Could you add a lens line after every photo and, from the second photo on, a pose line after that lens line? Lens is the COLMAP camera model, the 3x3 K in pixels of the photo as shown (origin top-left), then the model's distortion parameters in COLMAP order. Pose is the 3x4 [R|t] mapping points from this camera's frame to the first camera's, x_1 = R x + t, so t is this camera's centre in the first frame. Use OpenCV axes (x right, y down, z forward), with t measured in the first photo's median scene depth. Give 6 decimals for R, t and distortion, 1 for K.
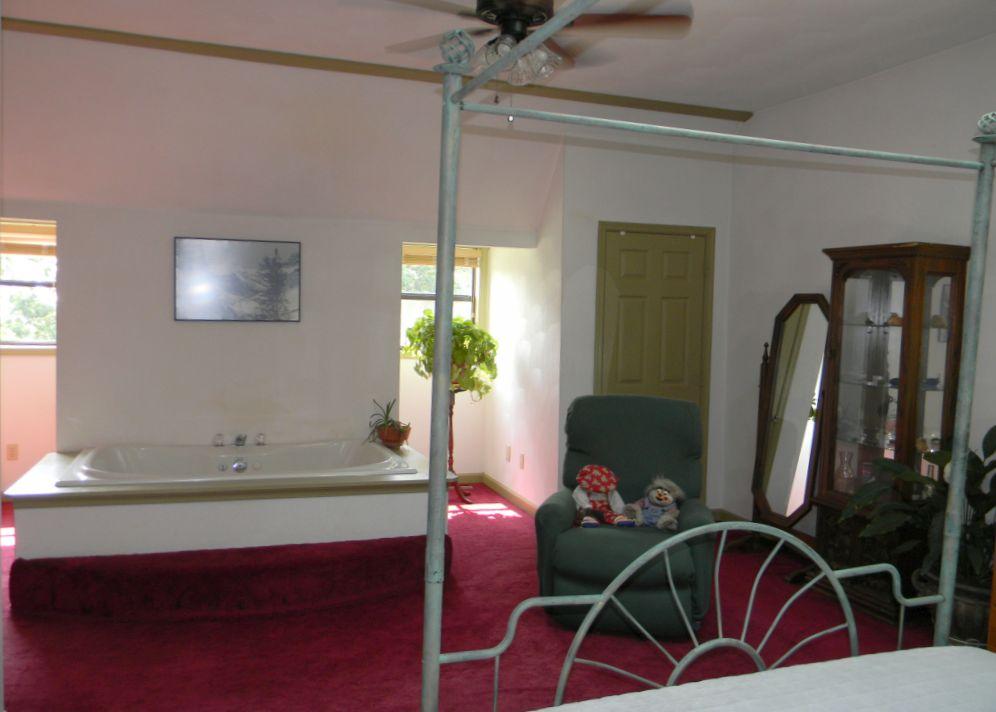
lens RADIAL K [[813.8, 0, 497.6], [0, 813.8, 358.1], [0, 0, 1]] dist [0.005713, 0.000902]
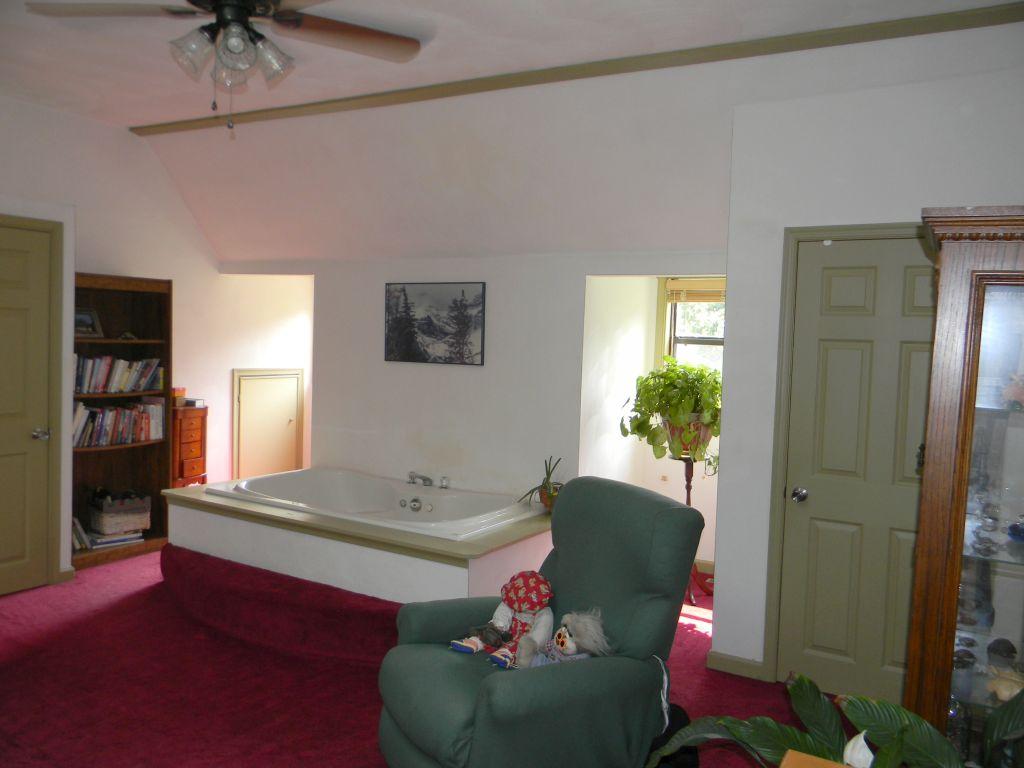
lens RADIAL K [[823.8, 0, 512.7], [0, 823.8, 383.6], [0, 0, 1]] dist [0.004275, -0.022454]
pose [[0.659054, 0.039011, -0.751083, 0.511701], [-0.066779, 0.997745, -0.006774, -0.019175], [0.749125, 0.054621, 0.660173, 0.392866]]
